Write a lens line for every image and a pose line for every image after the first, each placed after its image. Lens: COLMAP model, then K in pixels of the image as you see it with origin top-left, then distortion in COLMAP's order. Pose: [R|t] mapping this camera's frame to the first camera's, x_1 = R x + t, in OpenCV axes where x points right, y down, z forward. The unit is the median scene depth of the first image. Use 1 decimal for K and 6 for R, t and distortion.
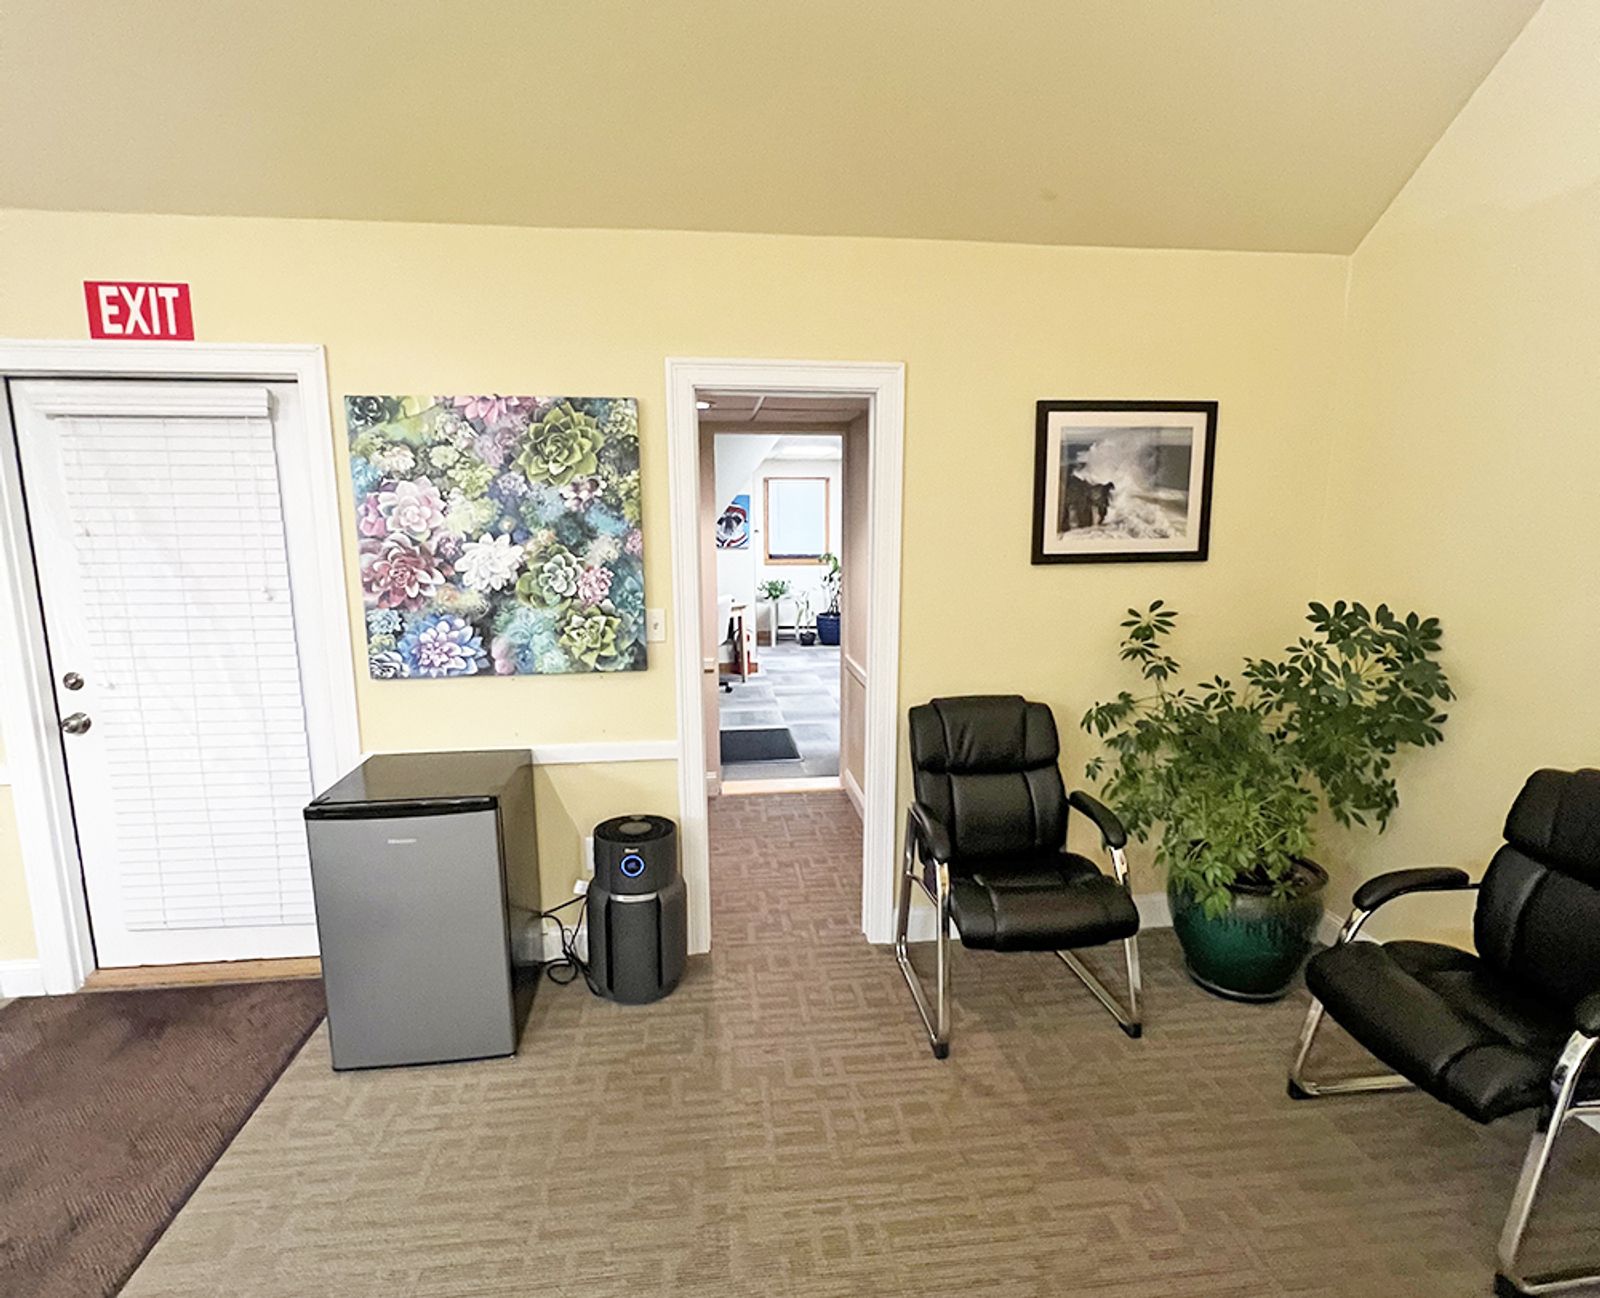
lens RADIAL K [[860.0, 0, 793.9], [0, 860.0, 656.6], [0, 0, 1]] dist [-0.004489, 0.004495]
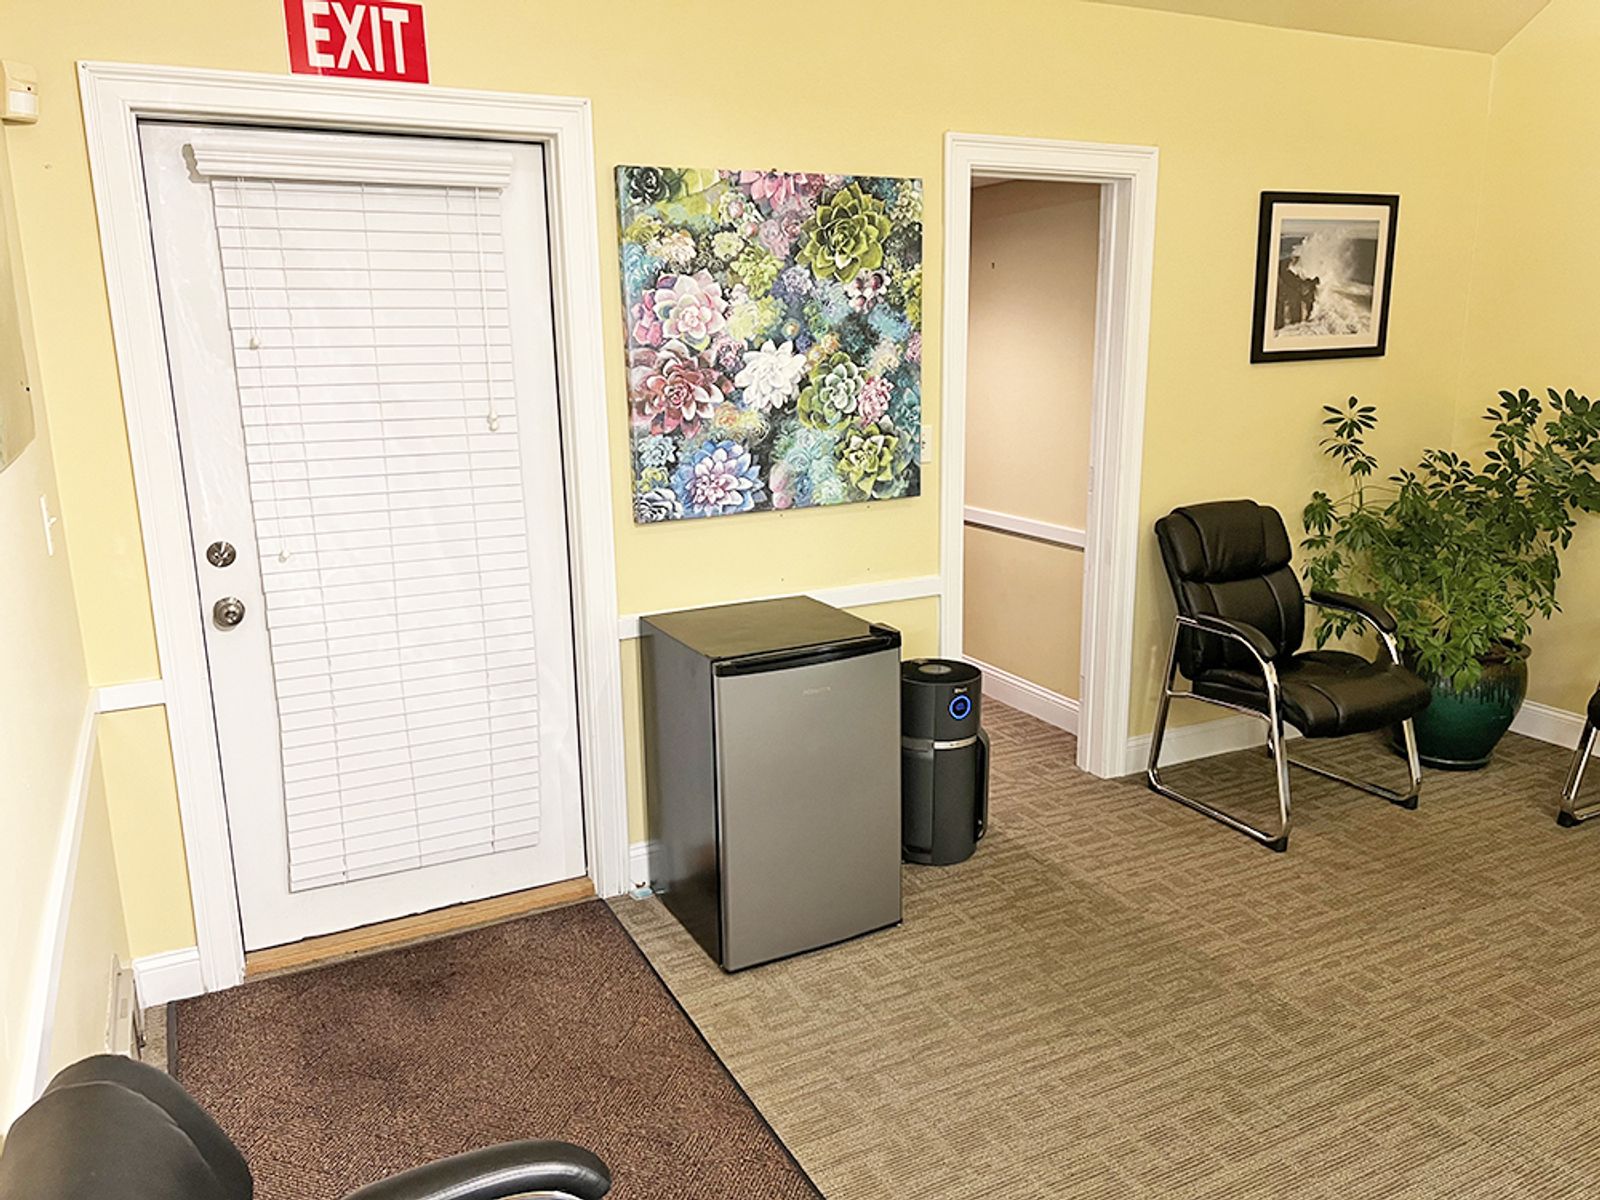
lens RADIAL K [[1204.6, 0, 810.5], [0, 1204.6, 592.8], [0, 0, 1]] dist [0.058587, -0.062691]
pose [[0.934016, -0.087417, 0.346371, -0.736803], [0.067650, 0.995336, 0.068778, 0.023644], [-0.350768, -0.040808, 0.935573, -0.123803]]
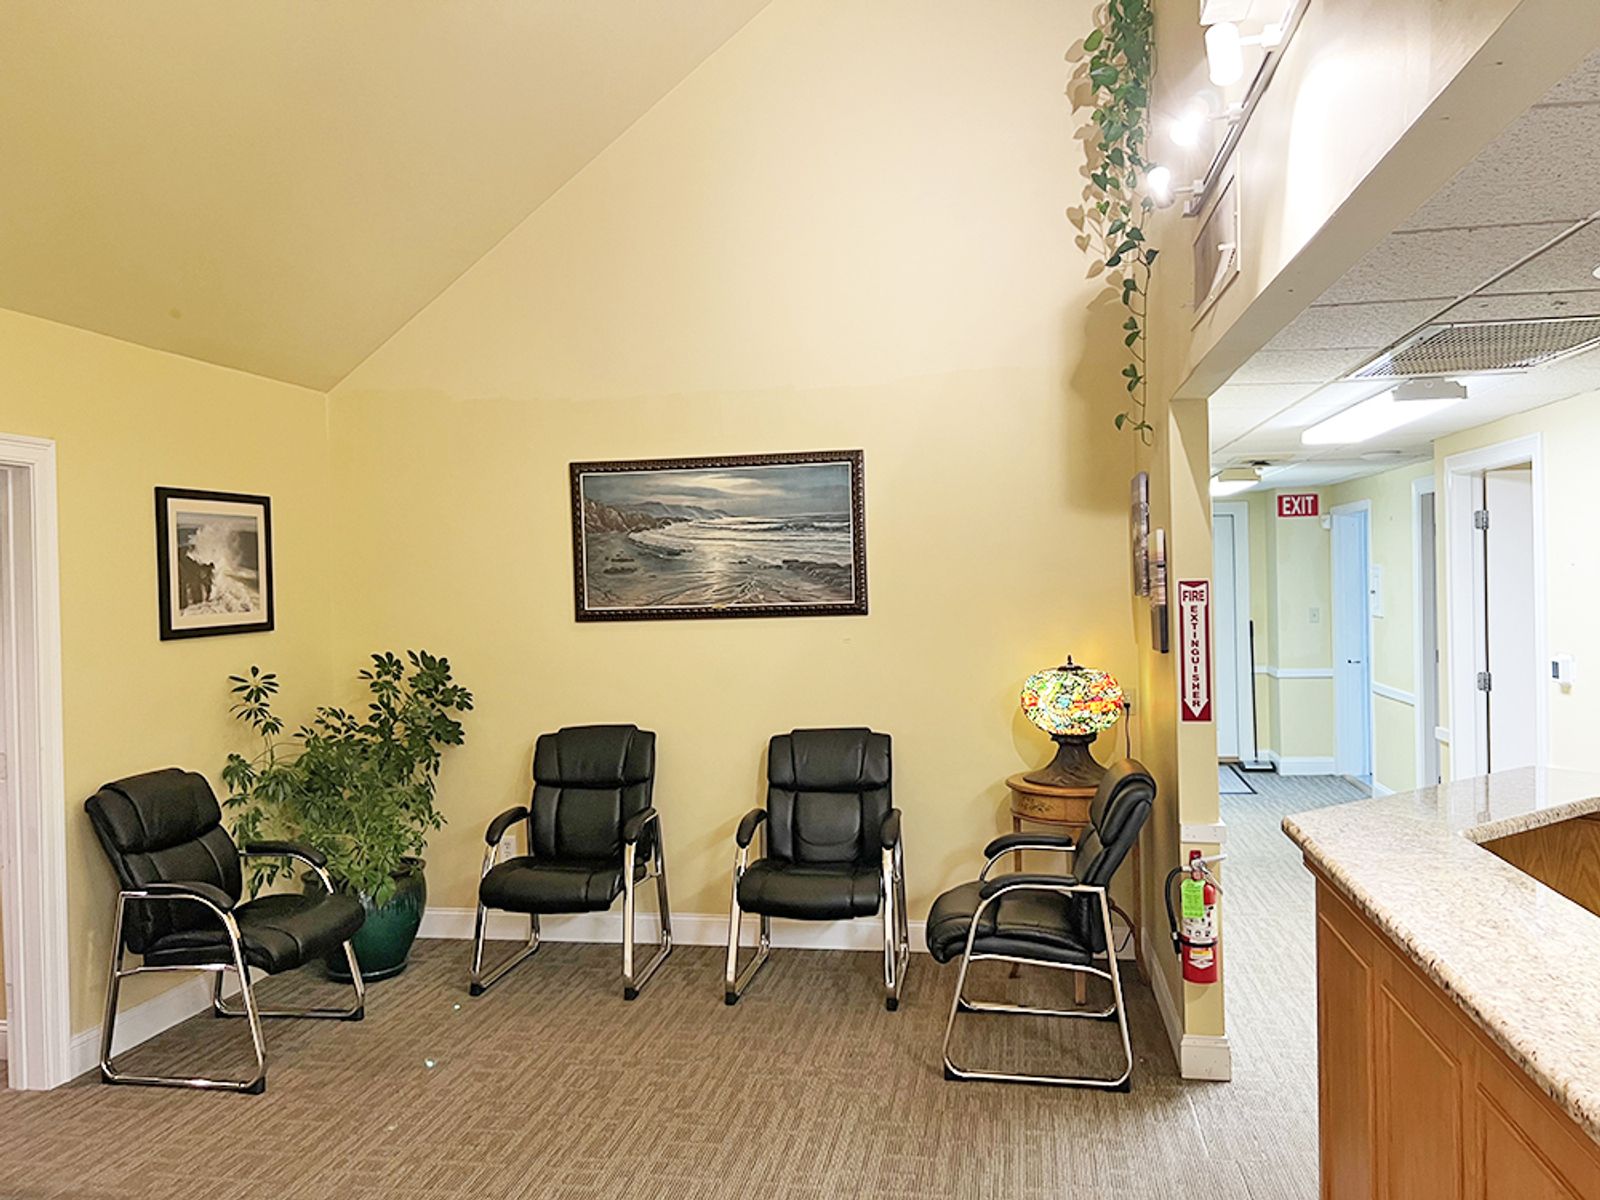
lens RADIAL K [[1204.6, 0, 804.4], [0, 1204.6, 588.8], [0, 0, 1]] dist [0.058587, -0.062691]
pose [[0.290492, -0.011547, 0.956808, -0.965883], [0.177323, 0.983257, -0.041970, 0.031800], [-0.940304, 0.181856, 0.287676, -0.166288]]
